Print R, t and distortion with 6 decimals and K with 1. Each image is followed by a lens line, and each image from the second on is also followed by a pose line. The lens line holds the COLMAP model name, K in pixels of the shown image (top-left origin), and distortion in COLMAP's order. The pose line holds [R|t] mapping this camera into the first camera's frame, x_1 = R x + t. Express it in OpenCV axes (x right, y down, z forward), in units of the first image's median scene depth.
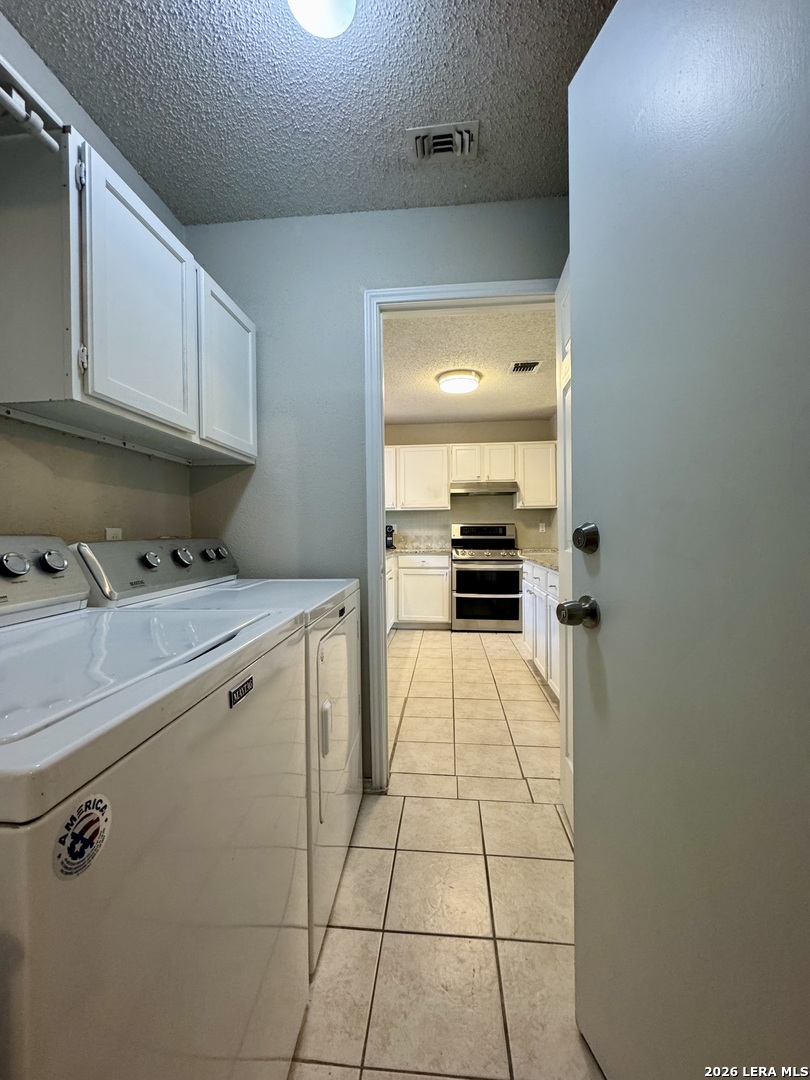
lens RADIAL K [[430.7, 0, 405.0], [0, 430.7, 534.2], [0, 0, 1]] dist [-0.004972, 0.001973]
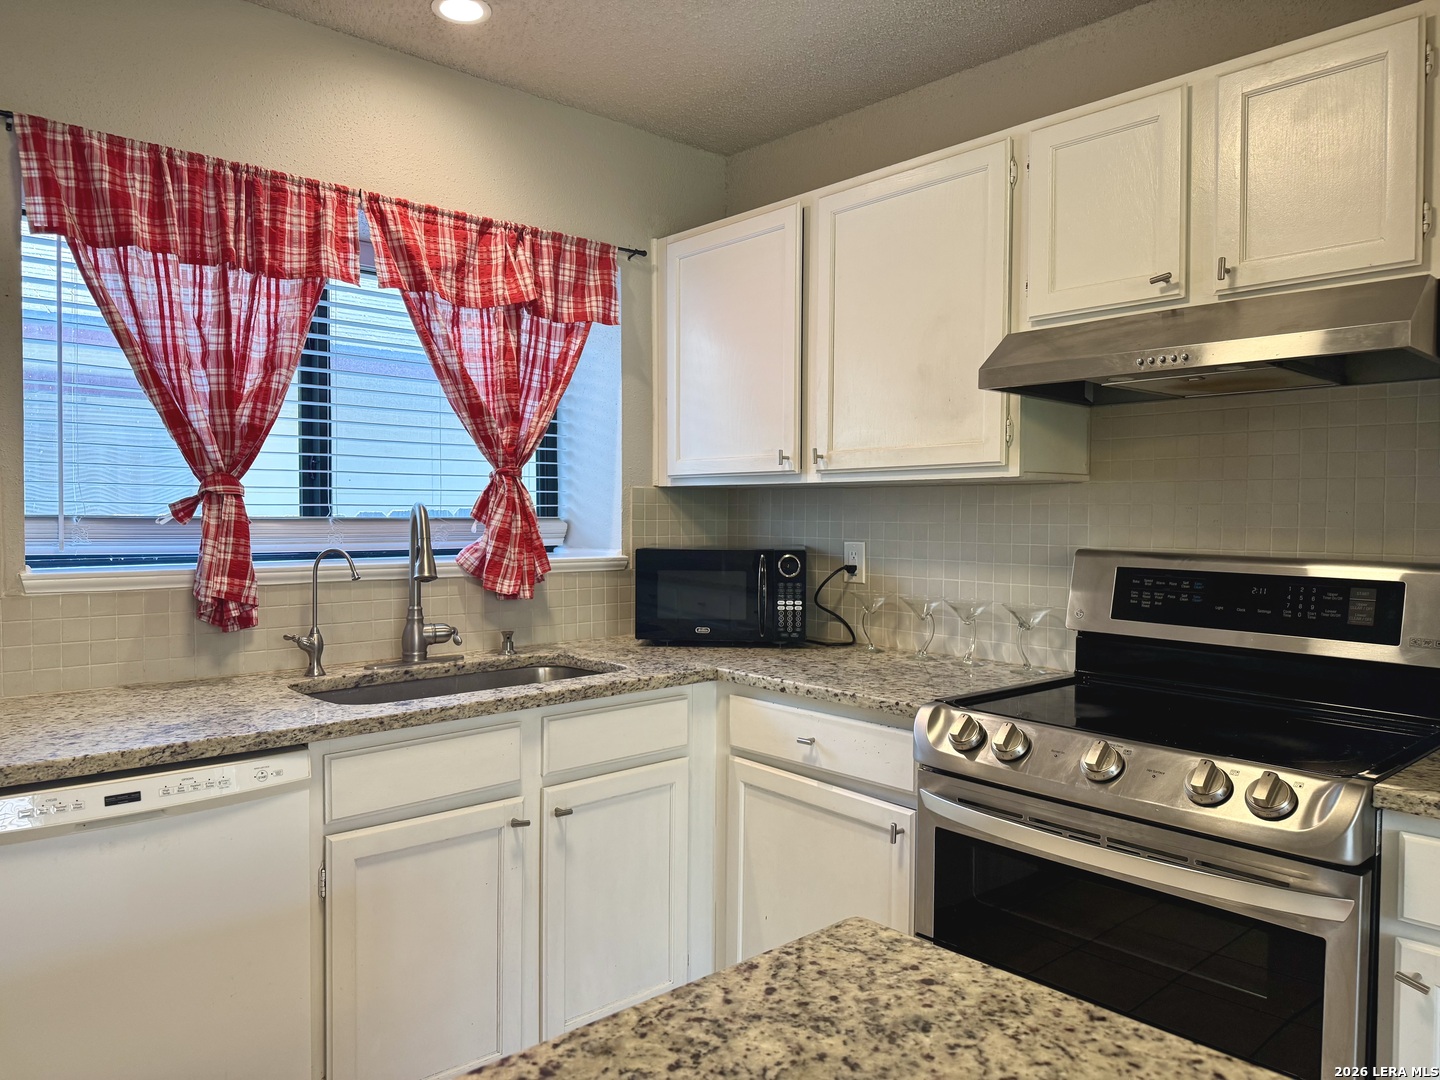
lens RADIAL K [[1008.7, 0, 717.4], [0, 1008.7, 532.6], [0, 0, 1]] dist [0.068089, -0.086348]
pose [[0.740407, 0.026098, -0.671652, 0.319225], [-0.019505, 0.999659, 0.017341, -0.040269], [0.671875, 0.000261, 0.740664, 0.612464]]
